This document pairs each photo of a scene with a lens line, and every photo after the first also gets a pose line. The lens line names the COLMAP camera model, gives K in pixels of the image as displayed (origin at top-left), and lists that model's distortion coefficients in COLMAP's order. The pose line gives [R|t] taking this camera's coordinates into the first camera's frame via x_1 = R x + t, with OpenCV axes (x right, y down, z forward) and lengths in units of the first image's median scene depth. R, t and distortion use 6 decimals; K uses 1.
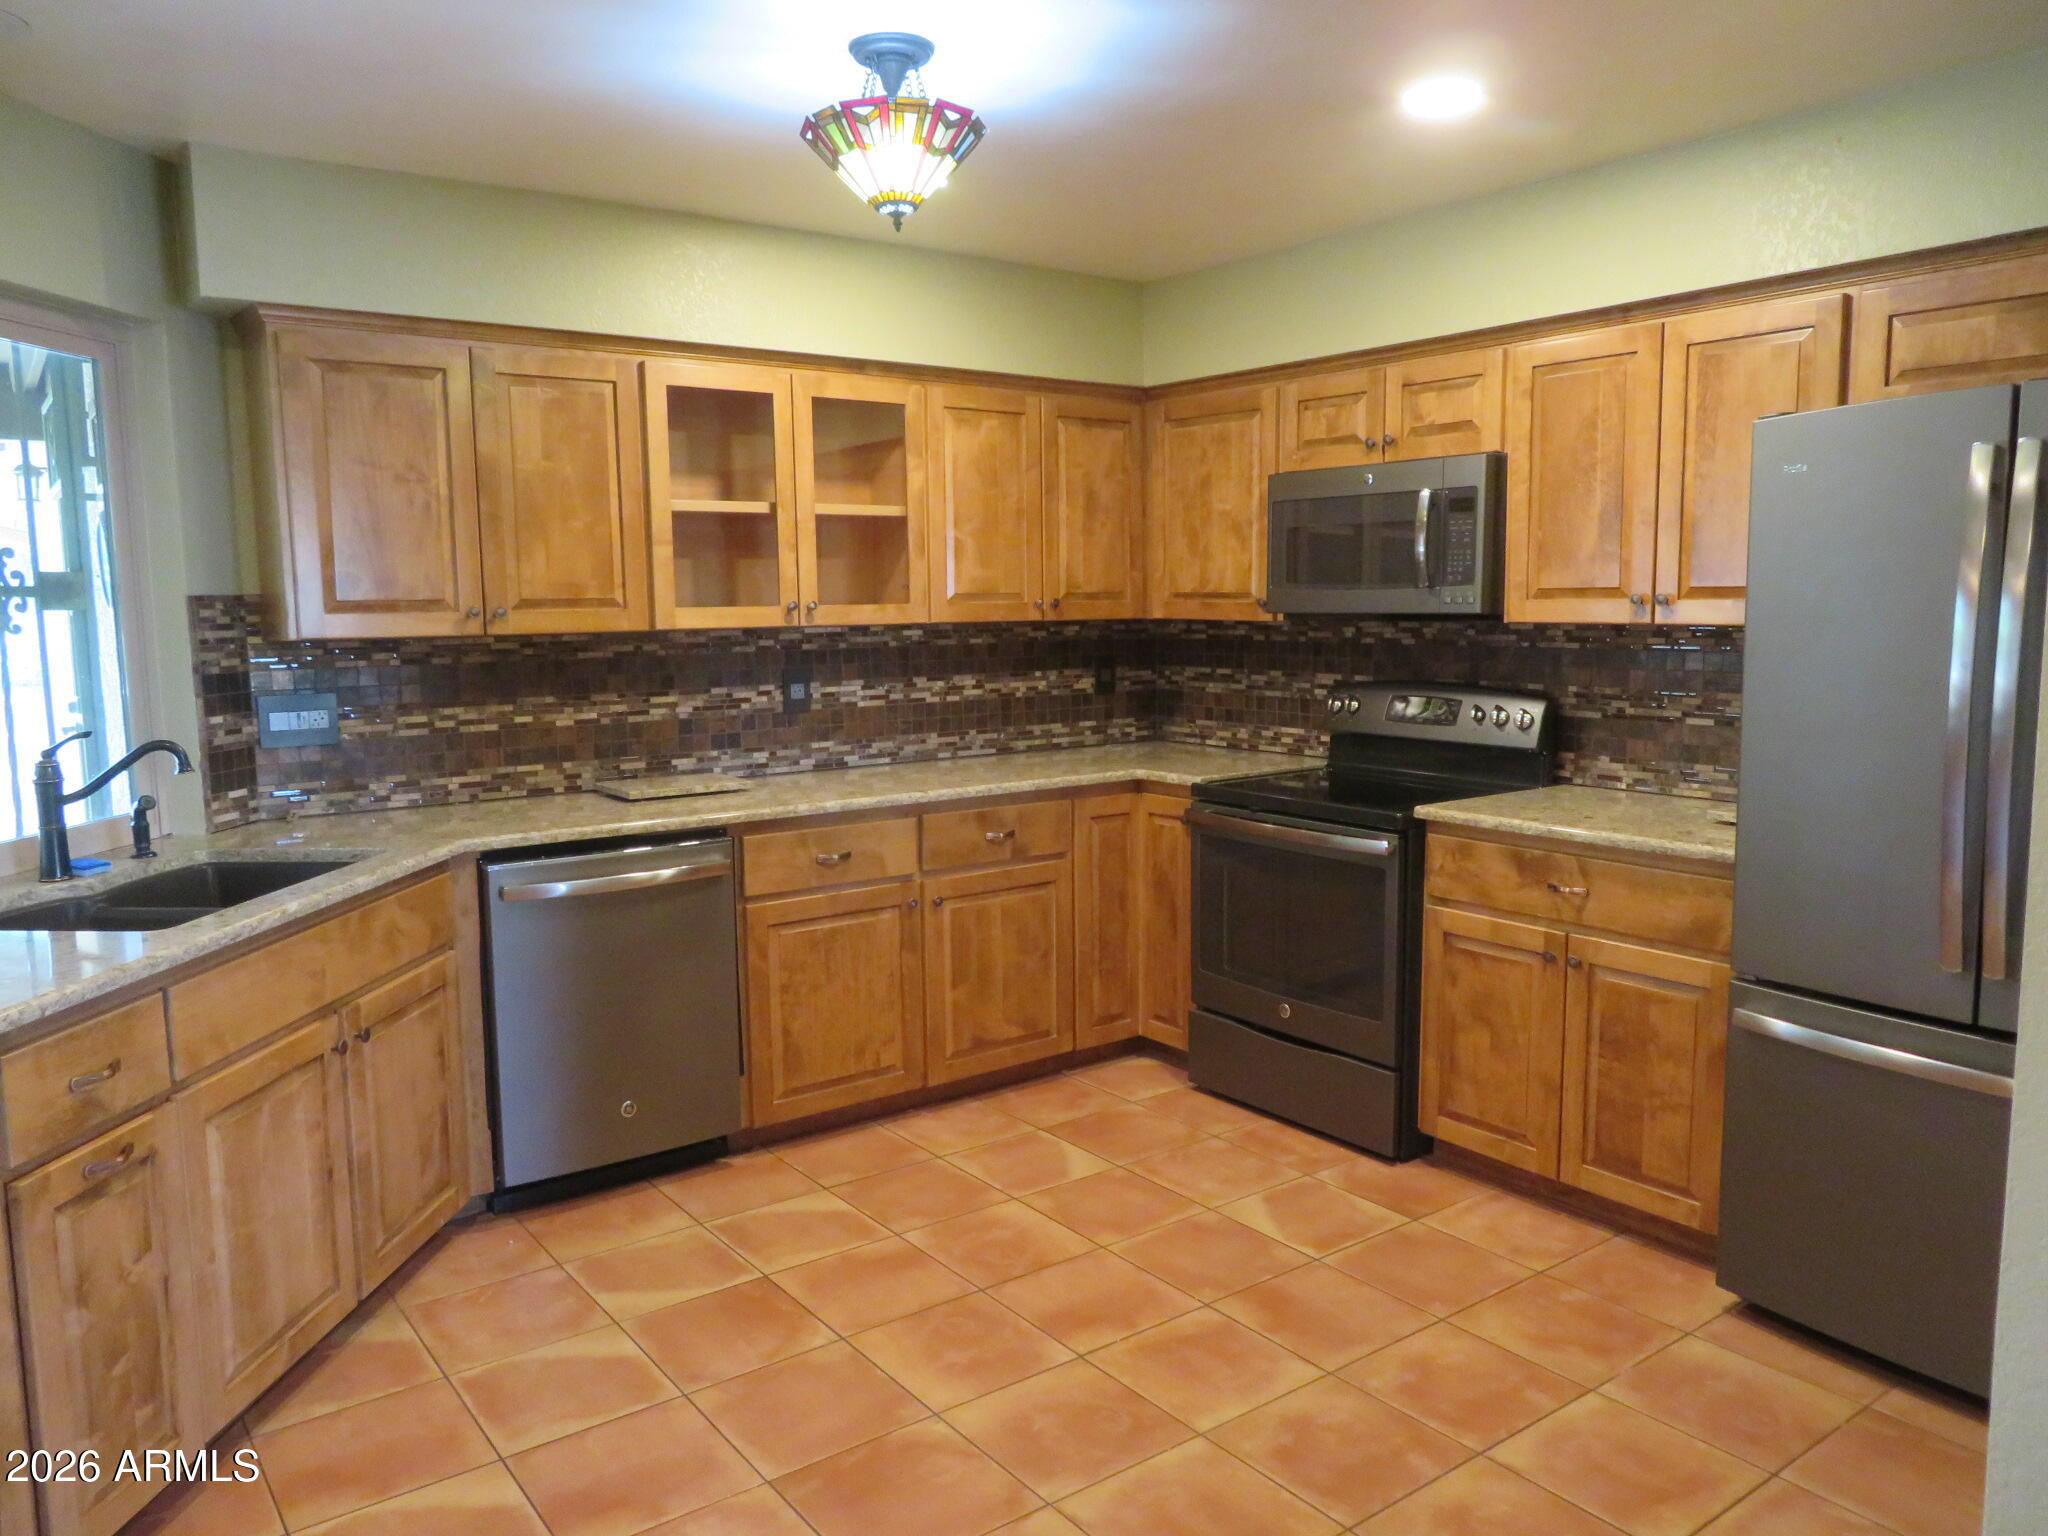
lens RADIAL K [[1477.2, 0, 1022.3], [0, 1477.2, 767.1], [0, 0, 1]] dist [-0.003947, 0.004440]
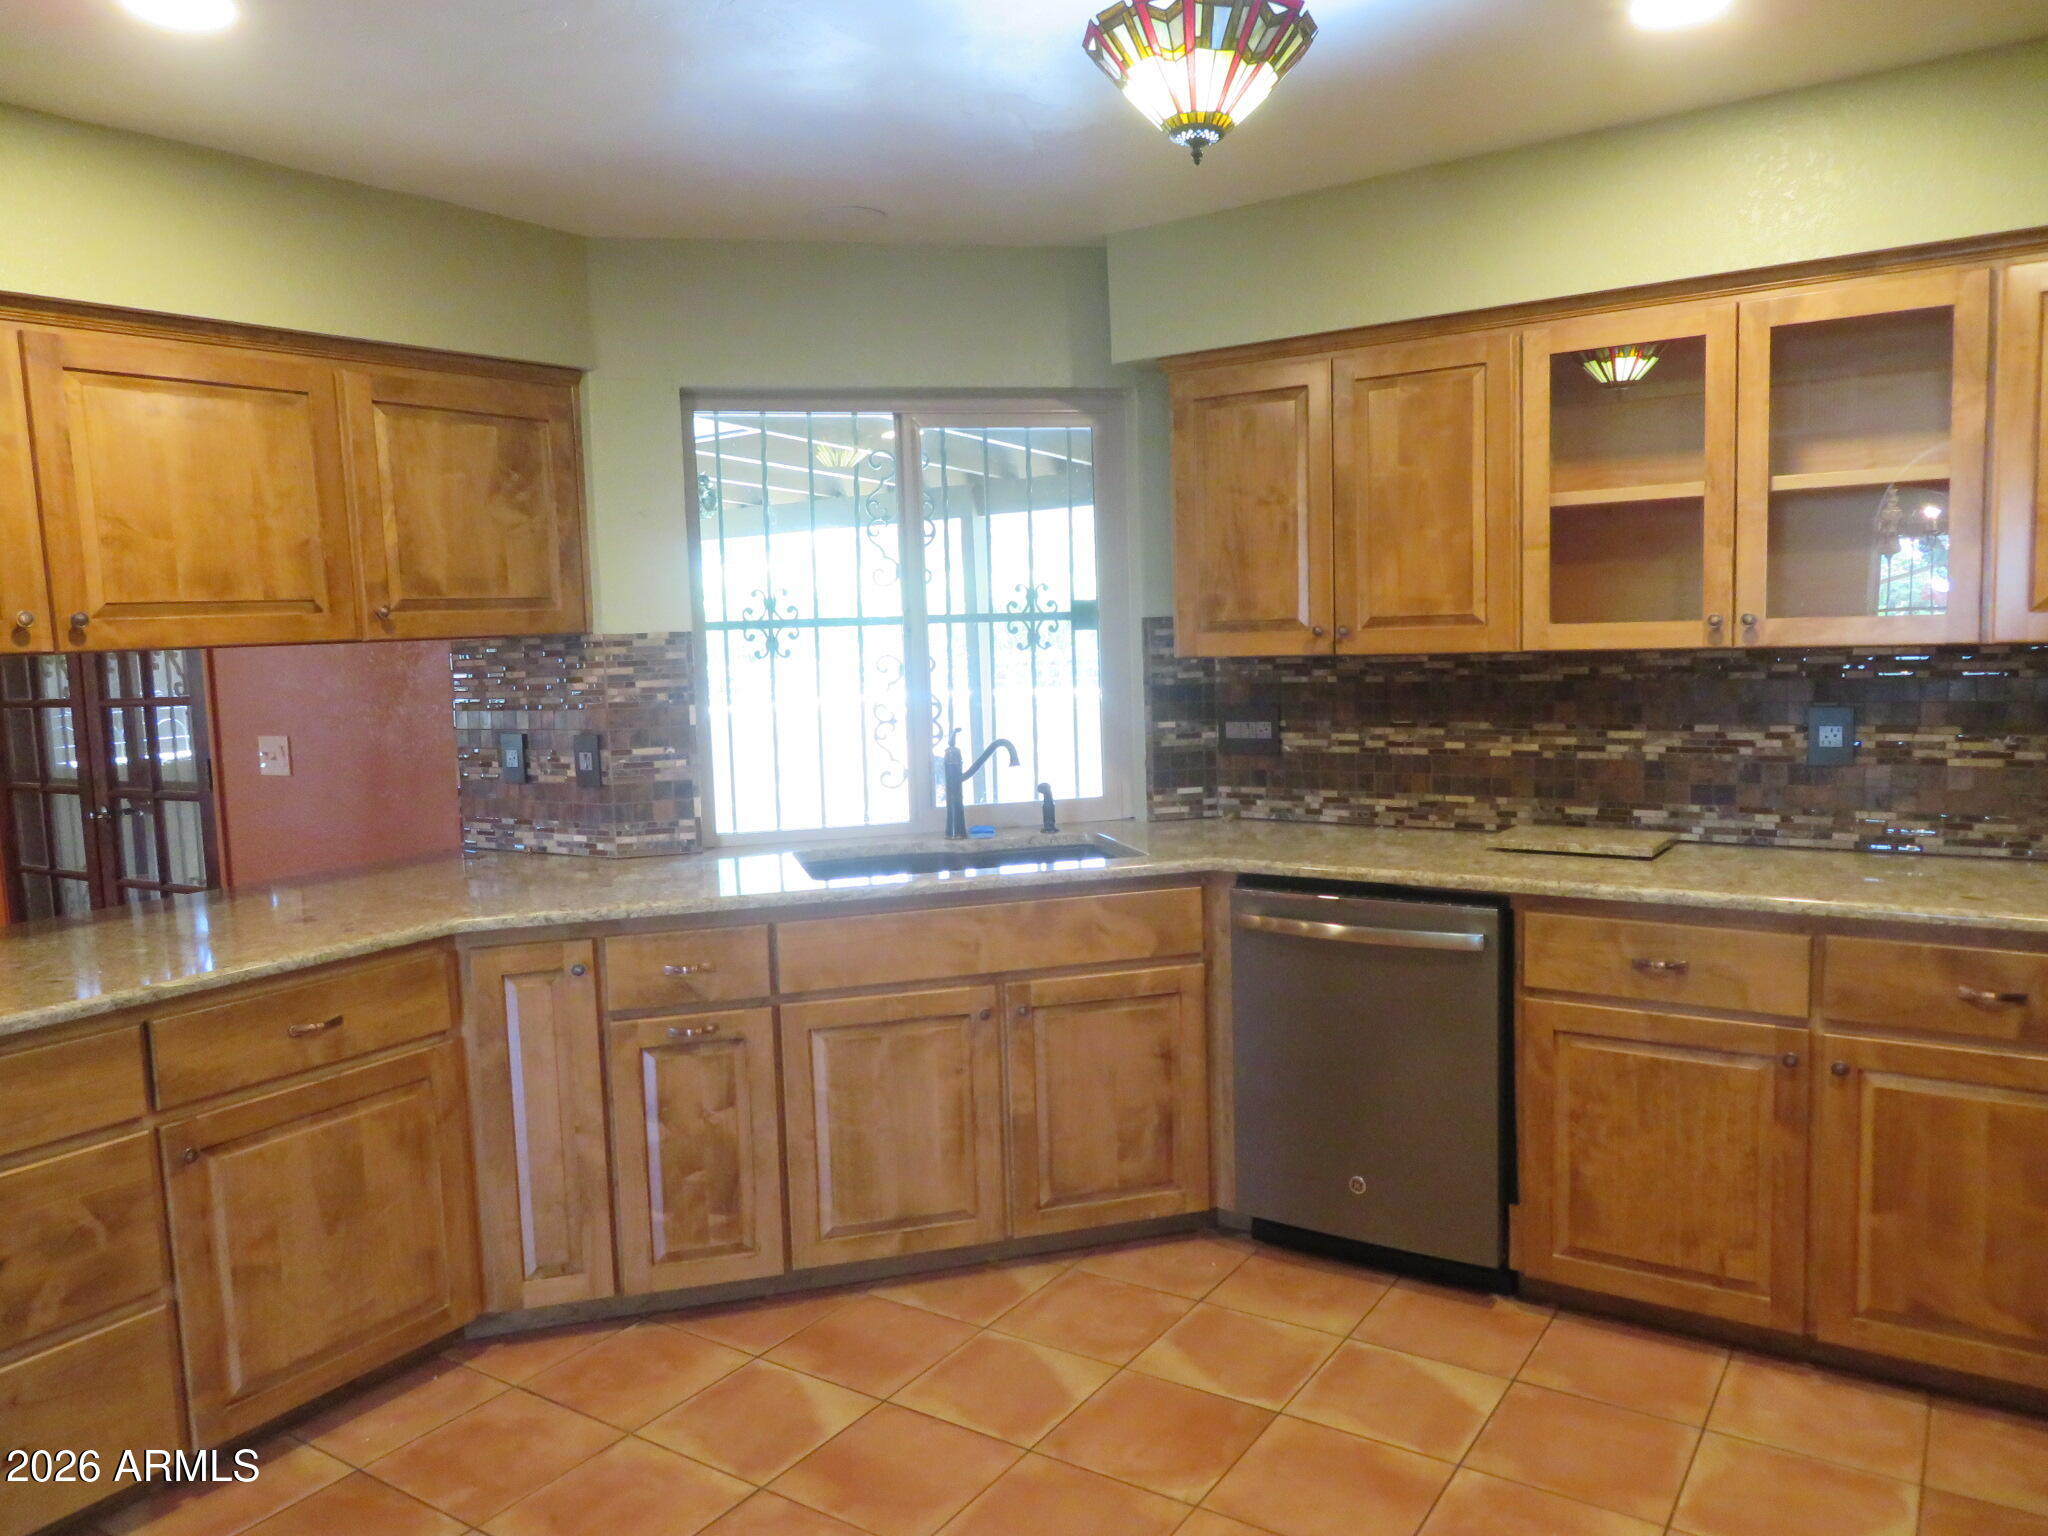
lens RADIAL K [[1477.2, 0, 1029.4], [0, 1477.2, 771.6], [0, 0, 1]] dist [-0.003947, 0.004440]
pose [[0.334628, 0.093714, -0.937679, 0.457127], [-0.082405, 0.994141, 0.069950, -0.061482], [0.938740, 0.053862, 0.340390, 0.462702]]
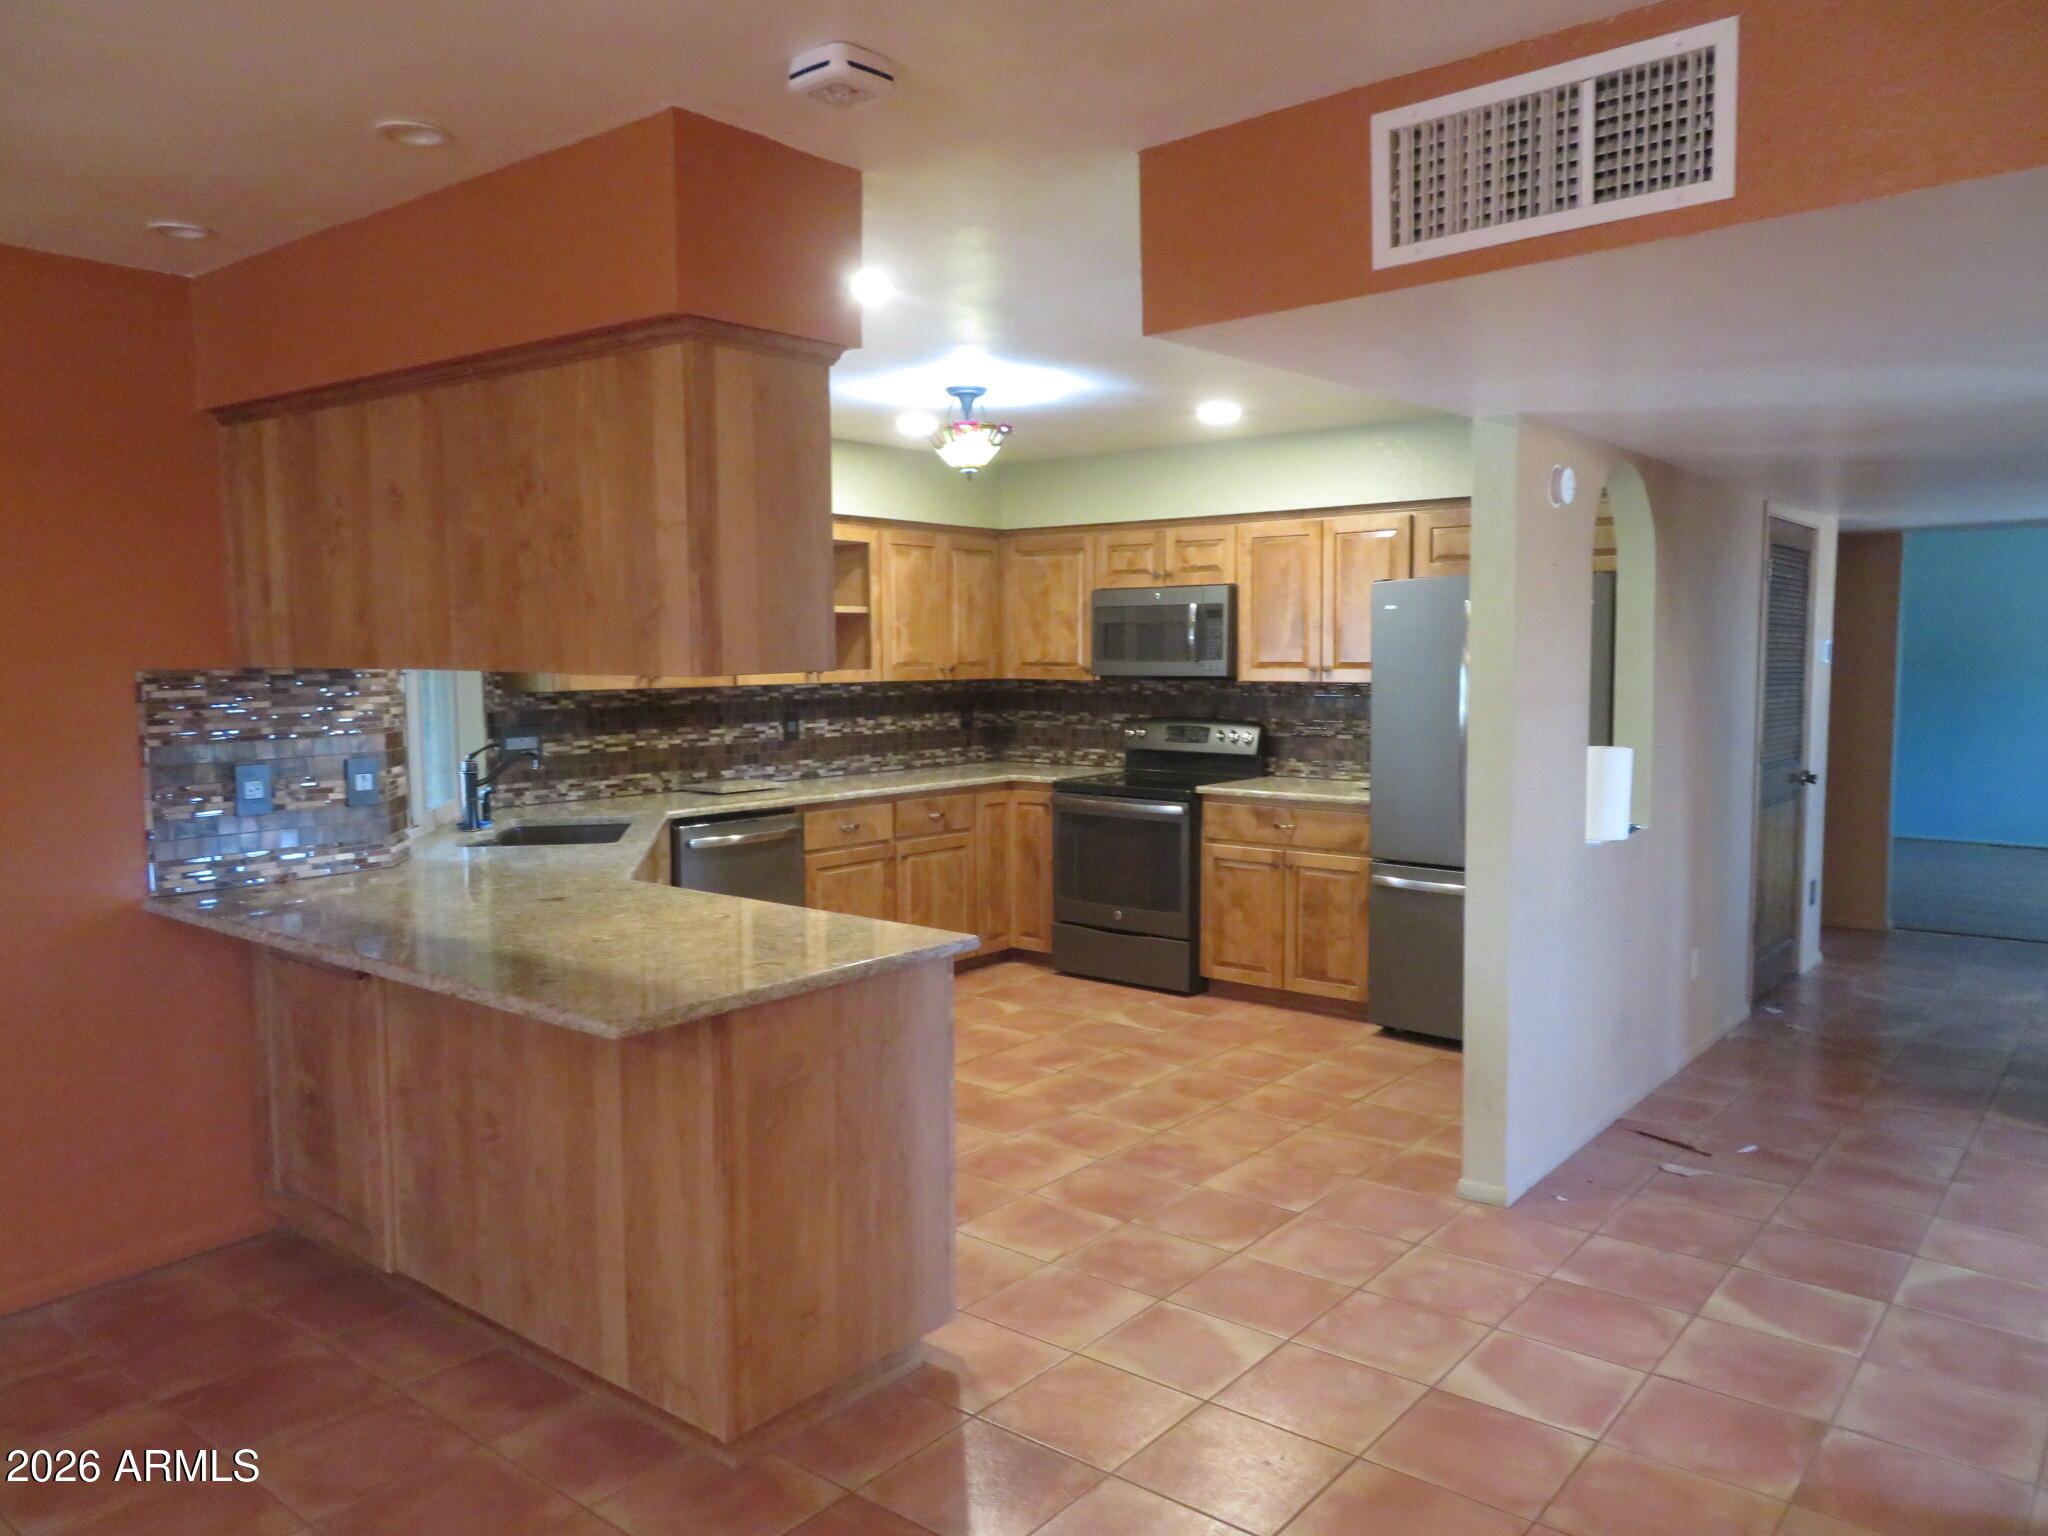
lens RADIAL K [[1477.2, 0, 1028.7], [0, 1477.2, 769.0], [0, 0, 1]] dist [-0.003947, 0.004440]
pose [[0.968868, -0.013652, 0.247200, -0.342999], [0.023568, 0.999030, -0.037199, 0.063763], [-0.246453, 0.041867, 0.968250, -0.615347]]
